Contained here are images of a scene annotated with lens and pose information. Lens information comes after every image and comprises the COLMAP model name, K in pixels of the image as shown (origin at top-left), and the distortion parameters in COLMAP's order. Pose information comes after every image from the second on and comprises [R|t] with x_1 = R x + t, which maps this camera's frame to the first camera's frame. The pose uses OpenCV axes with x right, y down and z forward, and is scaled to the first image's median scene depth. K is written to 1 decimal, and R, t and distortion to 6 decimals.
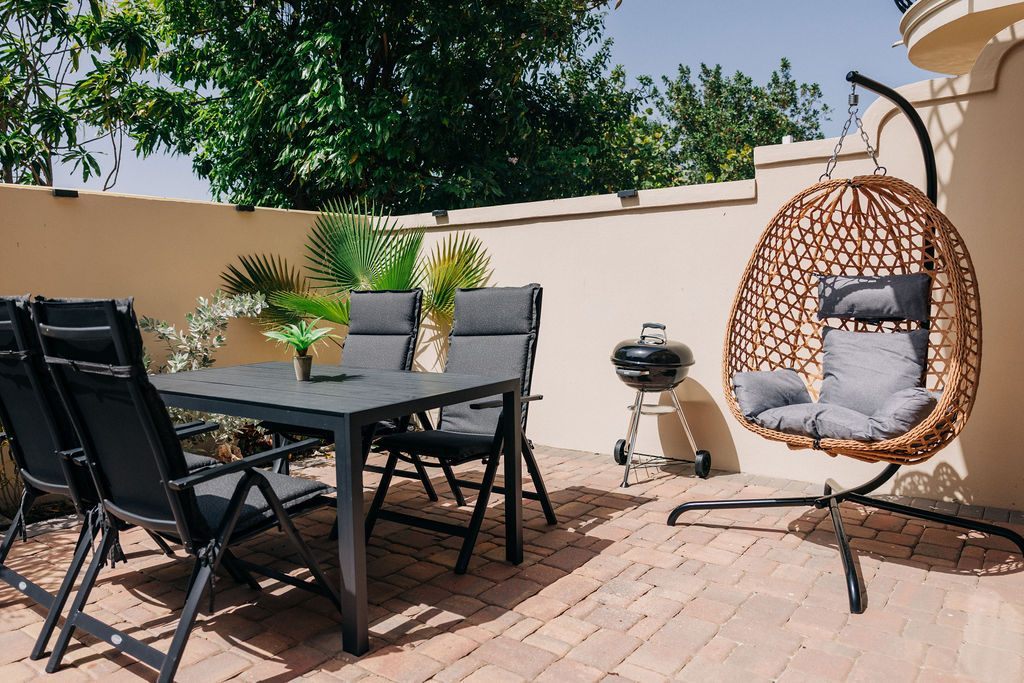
lens RADIAL K [[738.6, 0, 512.0], [0, 738.6, 341.5], [0, 0, 1]] dist [0.006158, 0.045081]
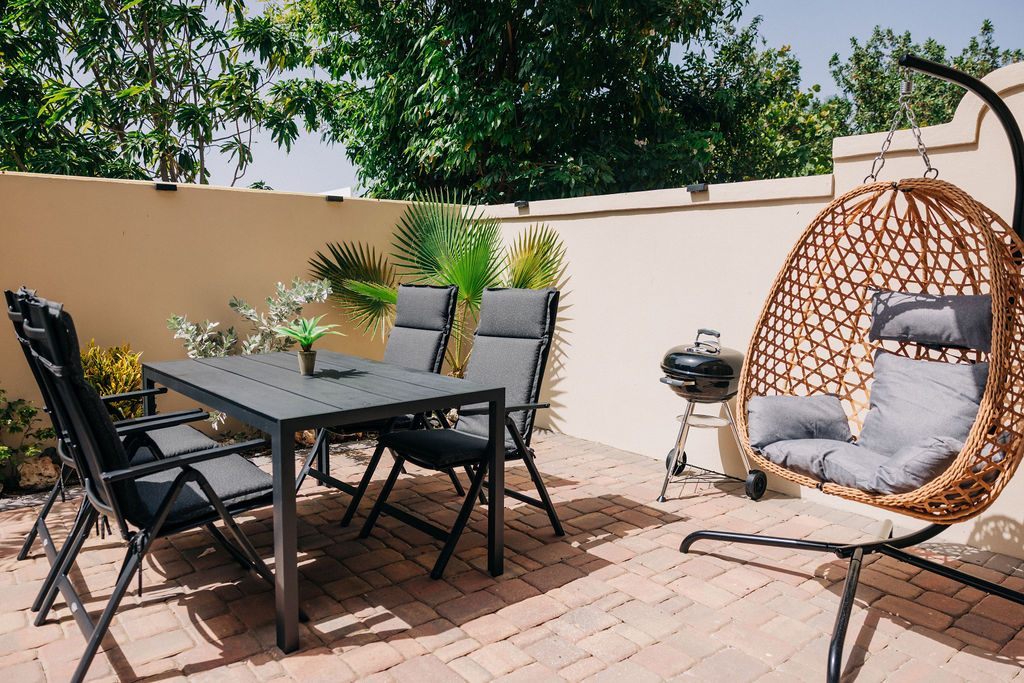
lens RADIAL K [[721.2, 0, 512.0], [0, 721.2, 341.5], [0, 0, 1]] dist [-0.003750, 0.047575]
pose [[0.970687, 0.056846, -0.233530, 0.206248], [-0.048979, 0.998024, 0.039358, -0.042186], [0.235306, -0.026766, 0.971553, 0.074460]]
